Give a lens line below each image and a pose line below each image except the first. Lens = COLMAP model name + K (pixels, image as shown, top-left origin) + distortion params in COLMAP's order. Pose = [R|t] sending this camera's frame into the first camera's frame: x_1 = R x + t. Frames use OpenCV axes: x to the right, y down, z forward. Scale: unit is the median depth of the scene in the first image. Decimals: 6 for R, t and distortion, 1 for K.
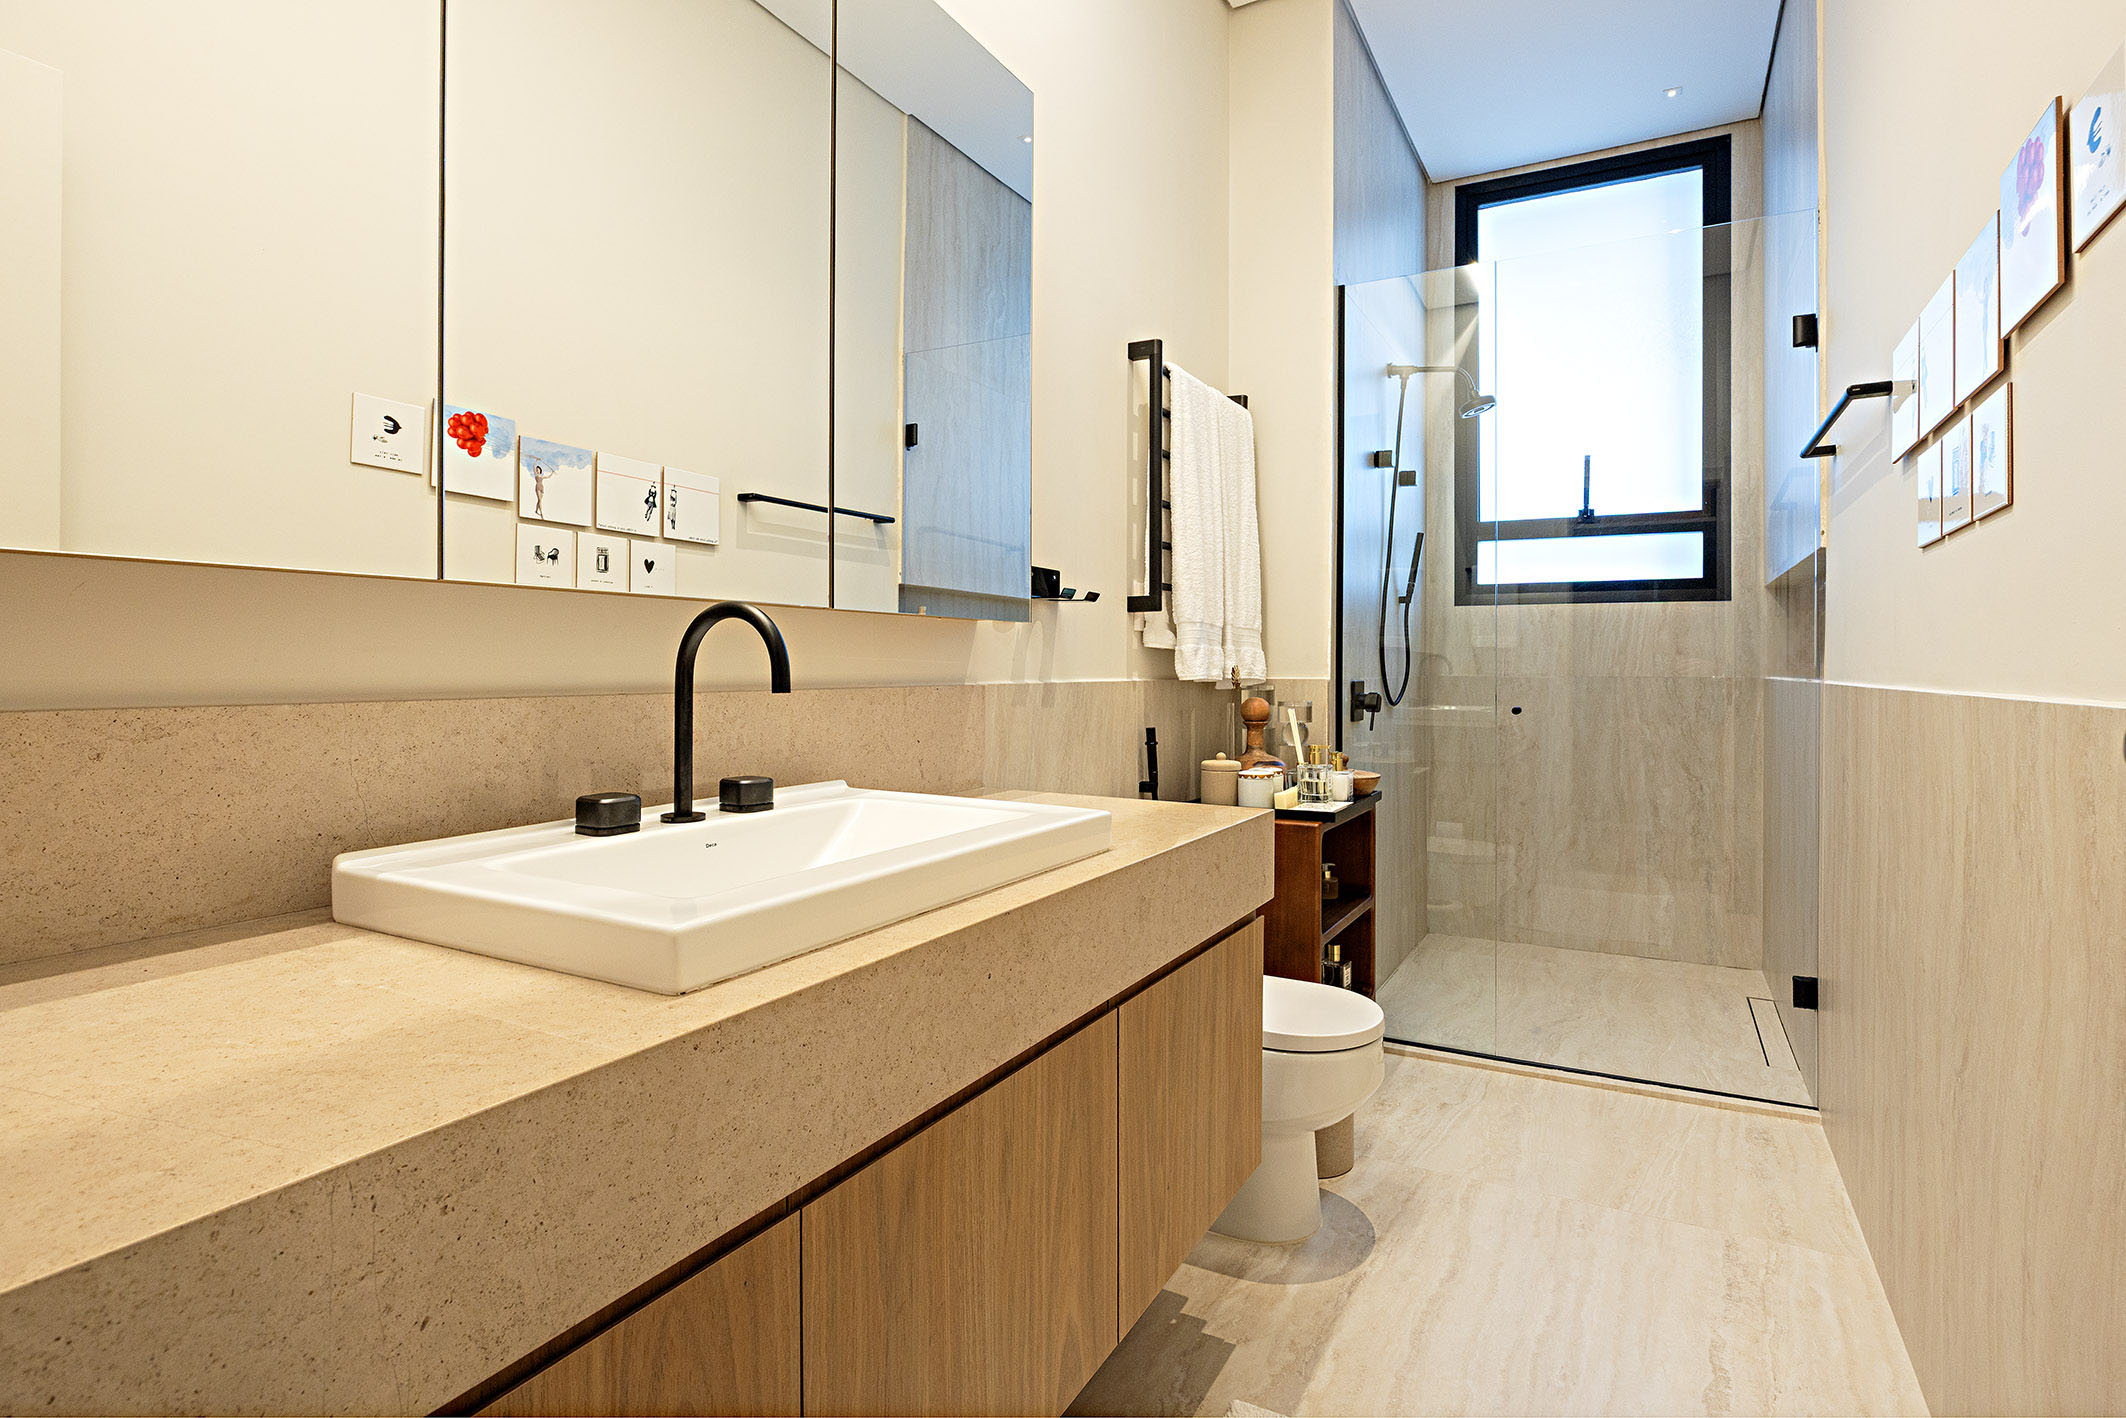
lens RADIAL K [[1095.3, 0, 1063.4], [0, 1095.3, 692.7], [0, 0, 1]] dist [-0.016247, 0.007465]
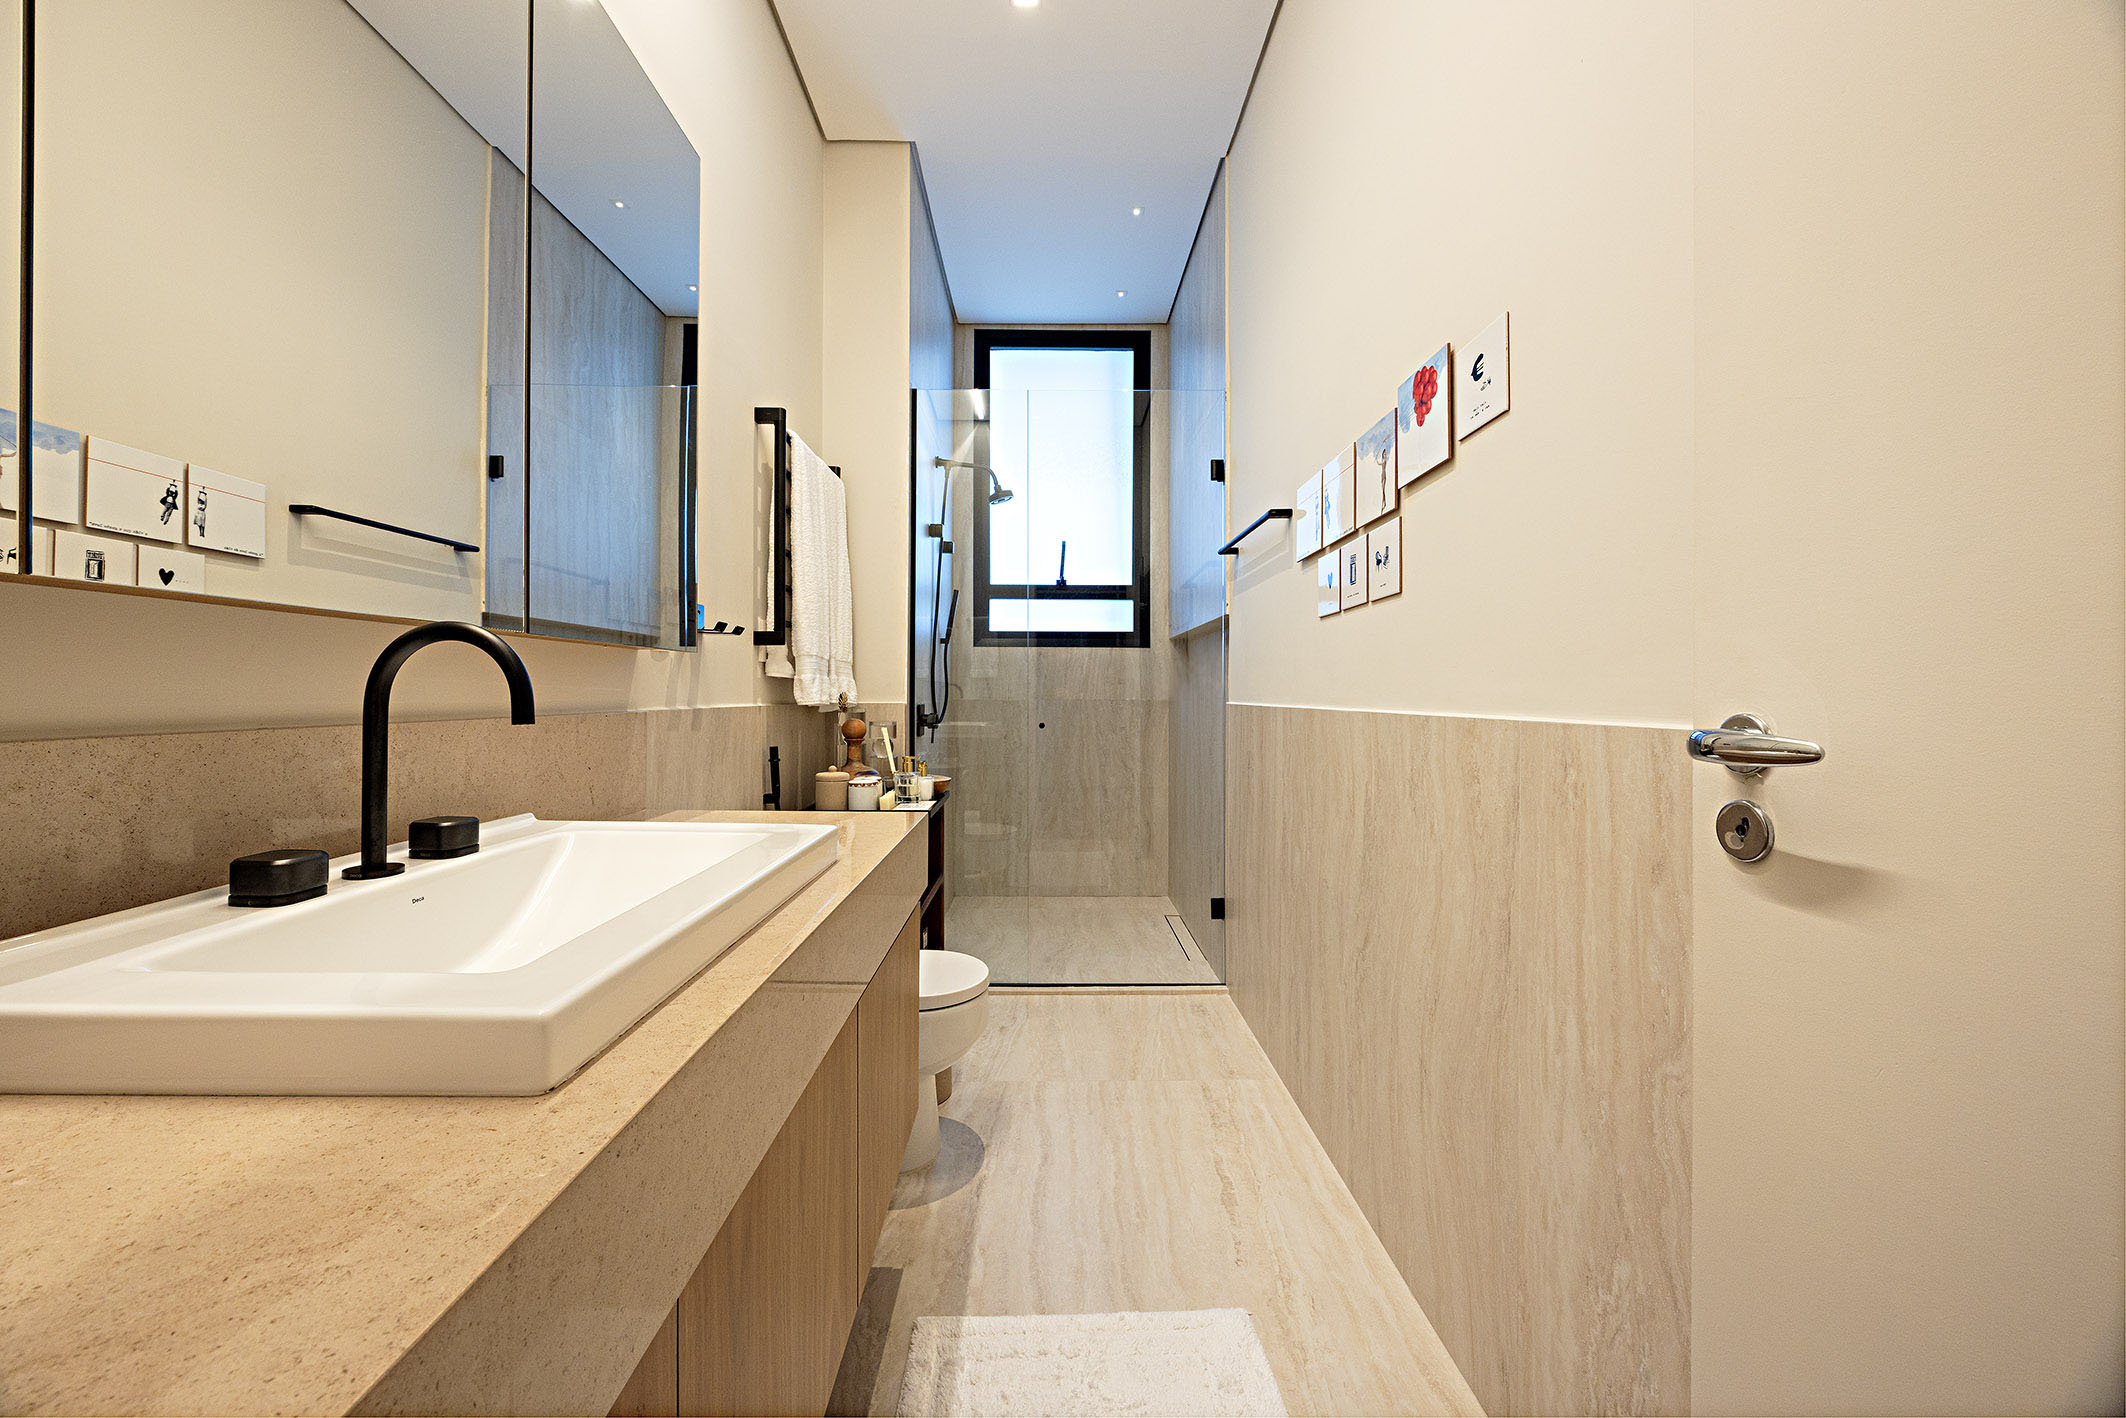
lens RADIAL K [[859.6, 0, 1063.0], [0, 859.6, 709.0], [0, 0, 1]] dist [-0.002135, 0.000093]
pose [[0.873802, -0.009721, 0.486185, -0.093360], [0.011806, 0.999930, -0.001225, -0.002756], [-0.486138, 0.006810, 0.873855, 0.067943]]
